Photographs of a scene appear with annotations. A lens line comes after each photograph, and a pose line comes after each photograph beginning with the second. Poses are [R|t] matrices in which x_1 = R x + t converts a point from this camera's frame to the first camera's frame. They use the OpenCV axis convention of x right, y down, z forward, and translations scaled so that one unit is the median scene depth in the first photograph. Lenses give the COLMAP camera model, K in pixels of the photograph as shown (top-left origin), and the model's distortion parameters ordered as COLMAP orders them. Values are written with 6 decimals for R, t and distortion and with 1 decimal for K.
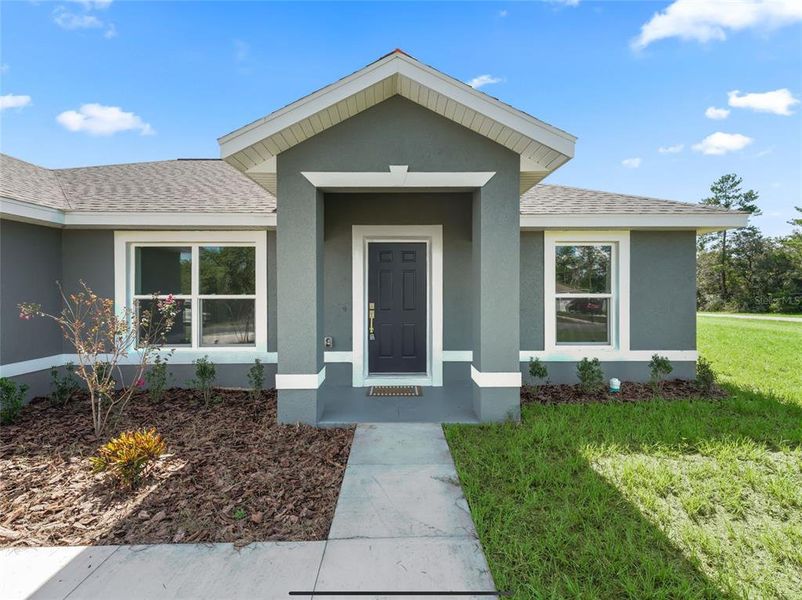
lens RADIAL K [[369.0, 0, 401.0], [0, 369.0, 300.0], [0, 0, 1]] dist [0.002625, 0.000106]
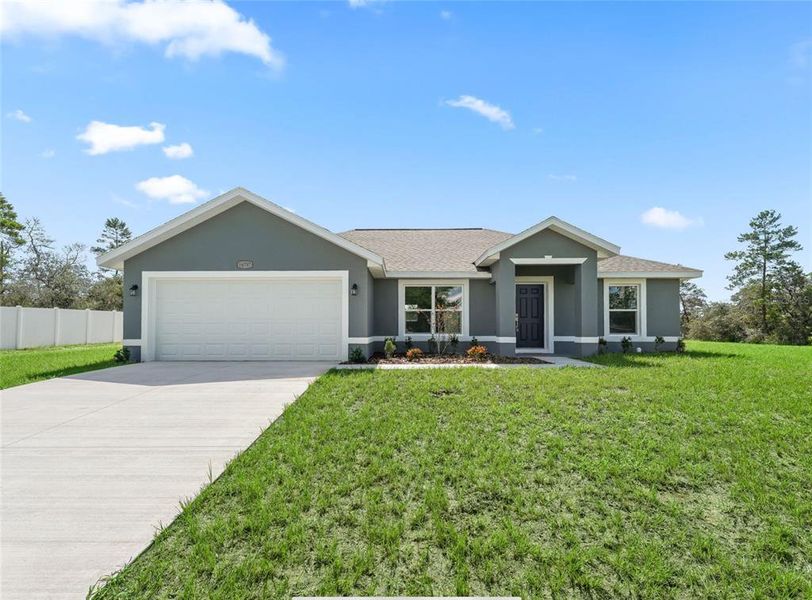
lens RADIAL K [[403.9, 0, 400.3], [0, 403.9, 327.1], [0, 0, 1]] dist [0.013384, 0.000335]
pose [[0.999216, 0.003048, -0.039462, -0.655473], [-0.004196, 0.999569, -0.029041, 0.152465], [0.039356, 0.029184, 0.998799, -1.297680]]
